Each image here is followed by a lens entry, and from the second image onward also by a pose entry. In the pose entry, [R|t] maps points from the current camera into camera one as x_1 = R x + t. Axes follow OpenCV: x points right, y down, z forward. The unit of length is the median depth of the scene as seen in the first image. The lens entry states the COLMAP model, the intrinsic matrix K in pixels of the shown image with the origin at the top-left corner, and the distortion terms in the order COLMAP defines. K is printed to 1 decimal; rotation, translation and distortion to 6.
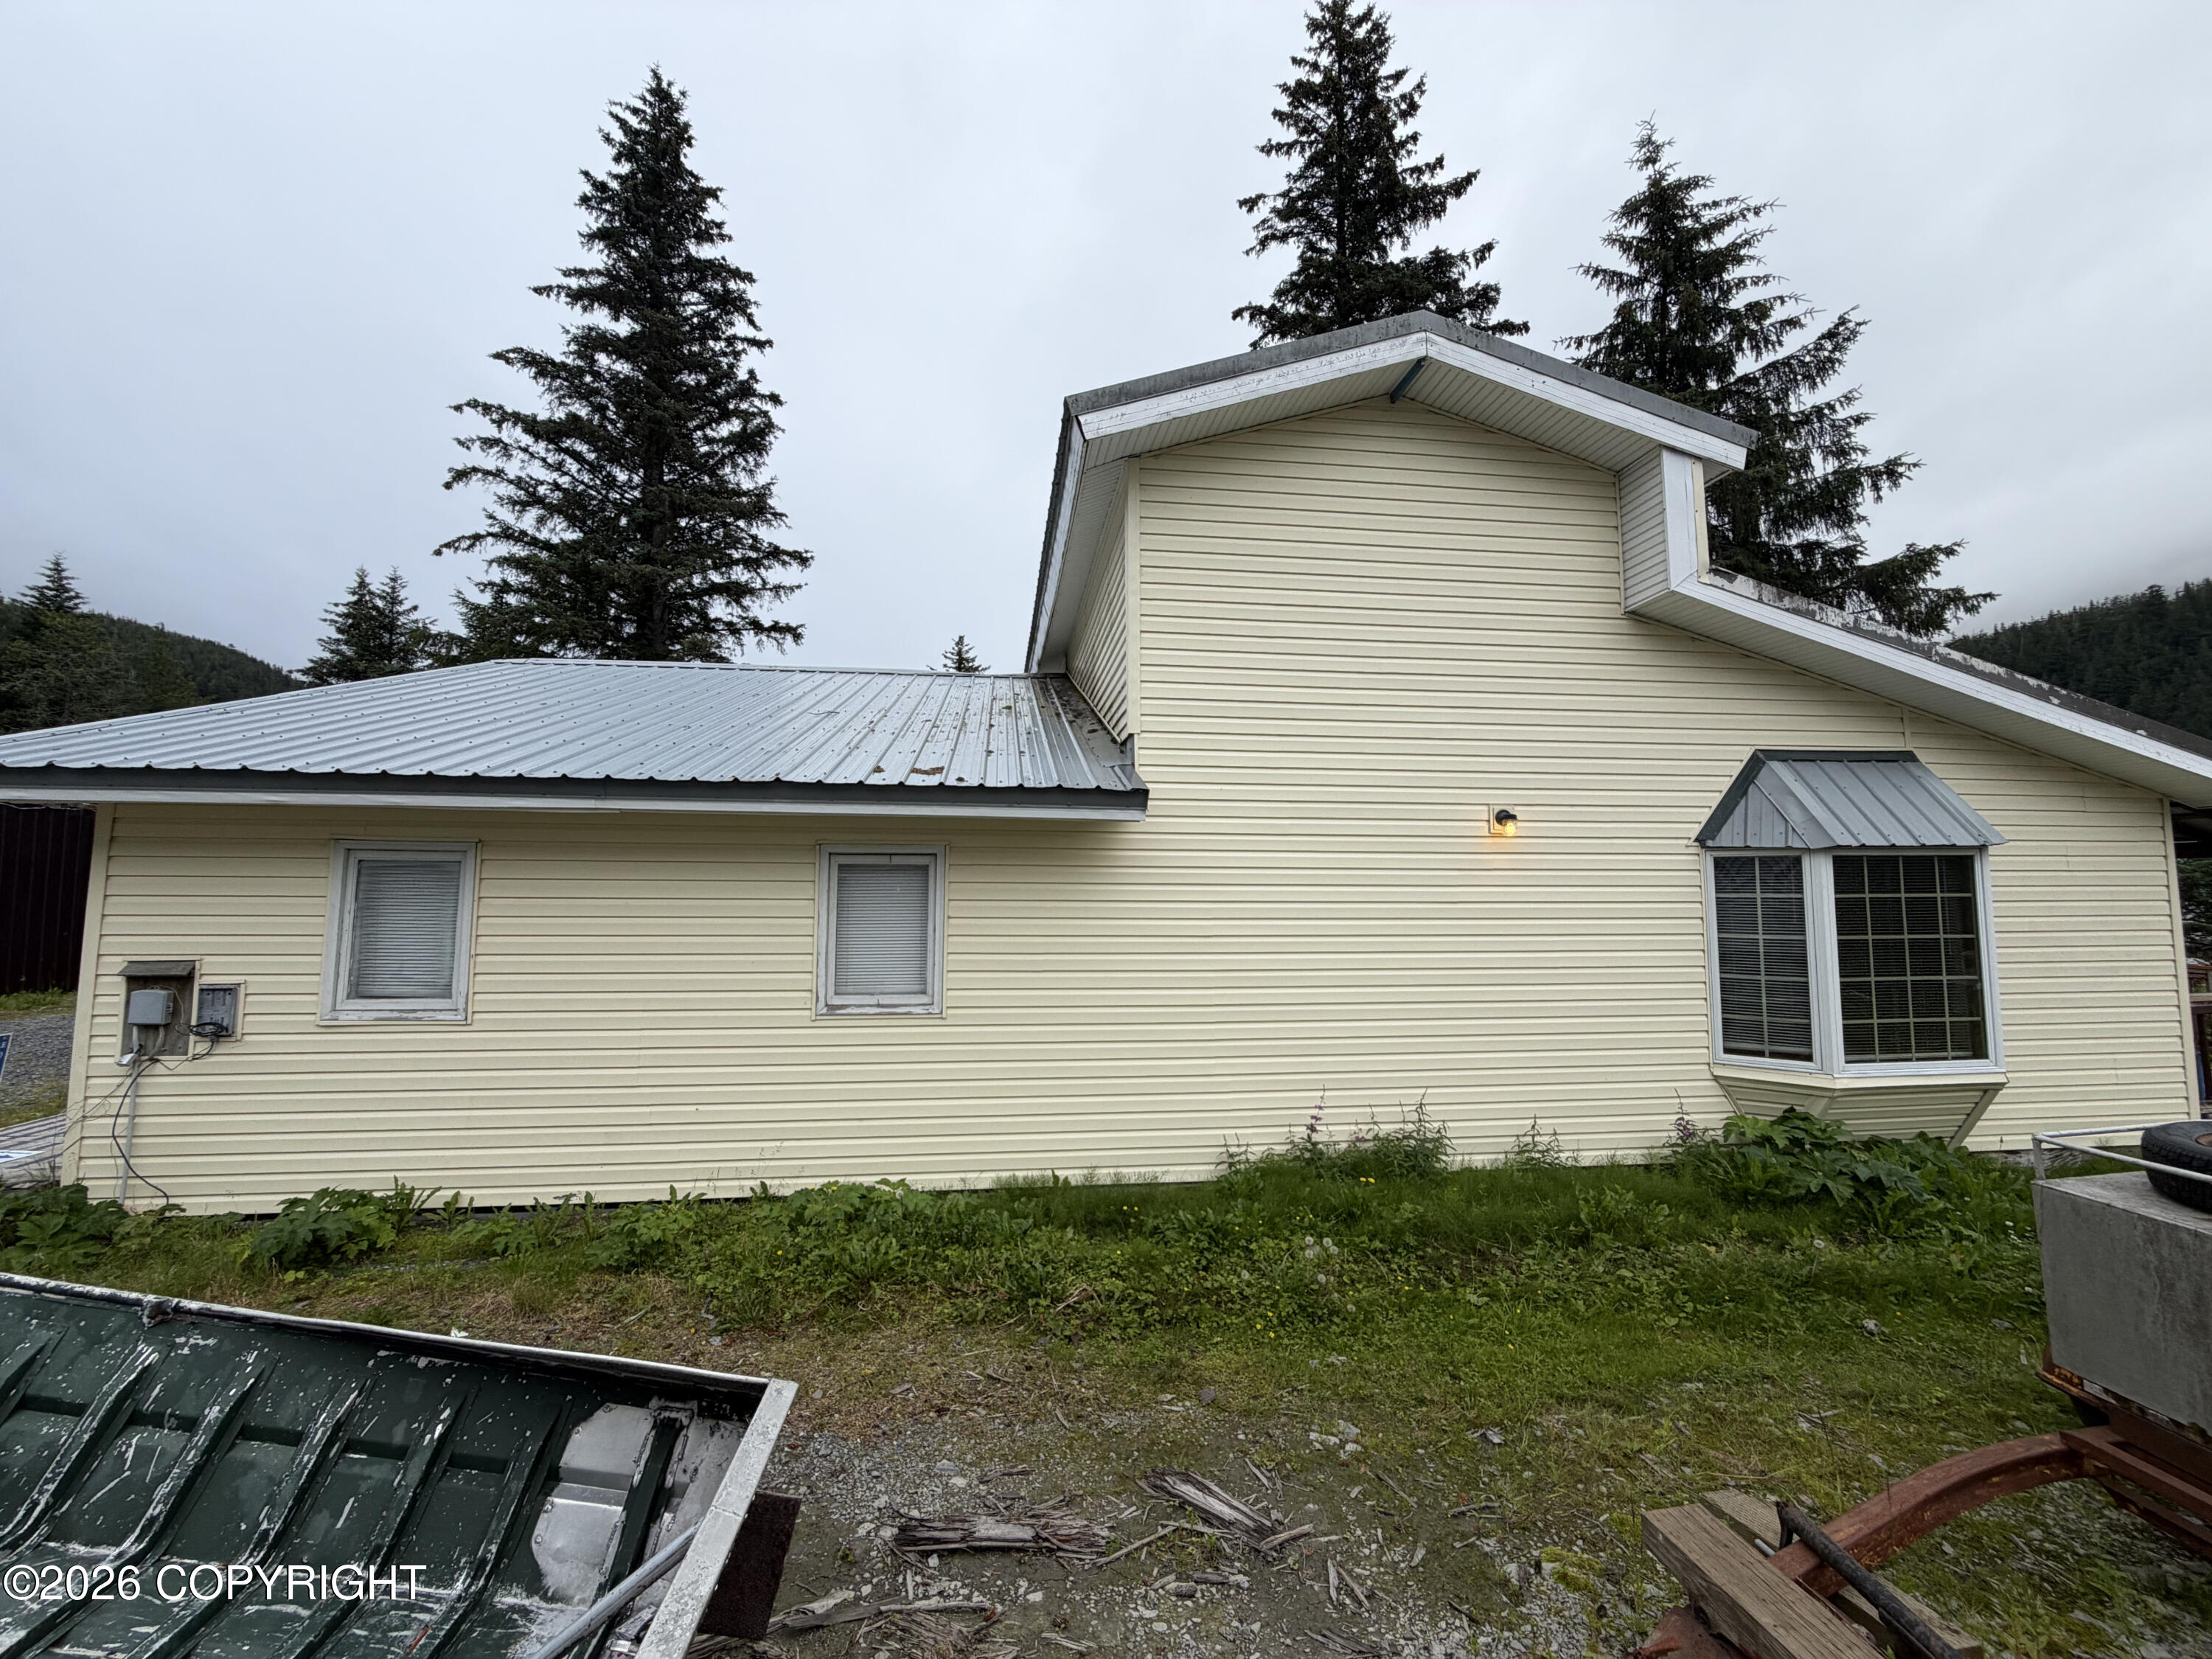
lens RADIAL K [[877.9, 0, 1104.5], [0, 877.9, 826.6], [0, 0, 1]] dist [-0.000311, -0.000117]
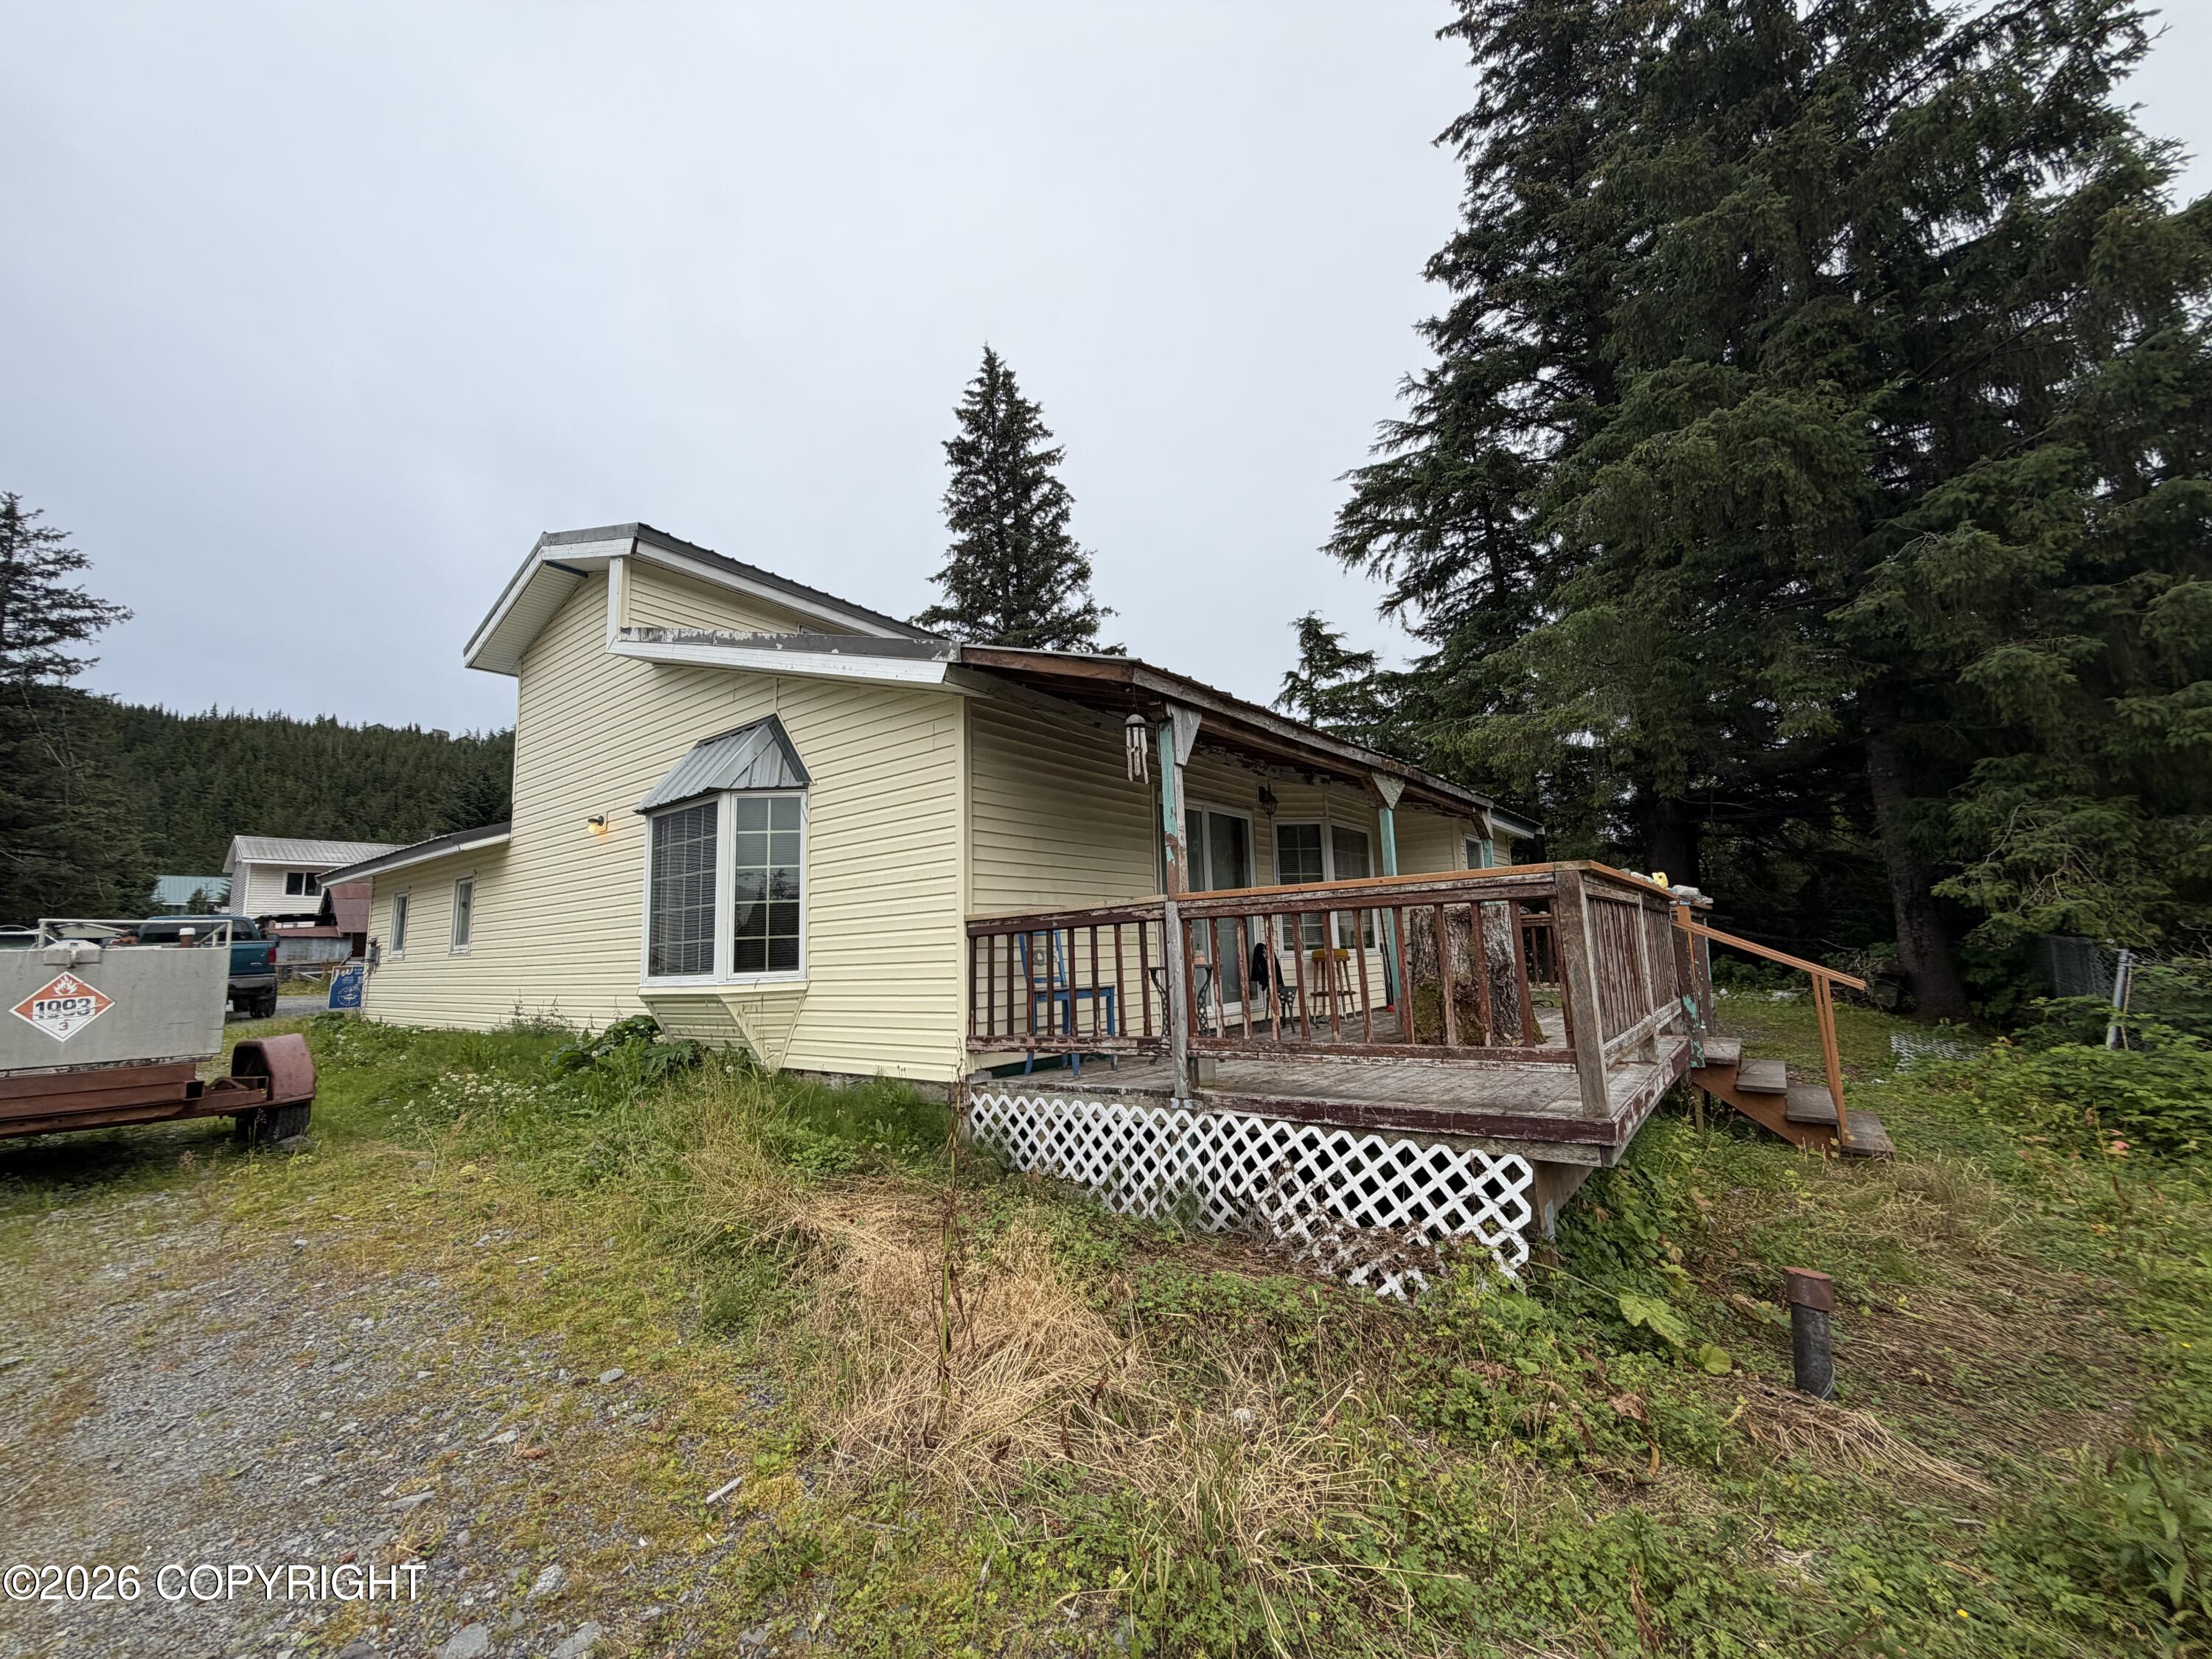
lens RADIAL K [[877.9, 0, 1102.3], [0, 877.9, 825.8], [0, 0, 1]] dist [-0.000311, -0.000117]
pose [[0.708421, -0.127169, -0.694239, 0.712154], [0.088448, 0.991875, -0.091435, 0.071875], [0.700226, 0.003370, 0.713913, 0.173165]]
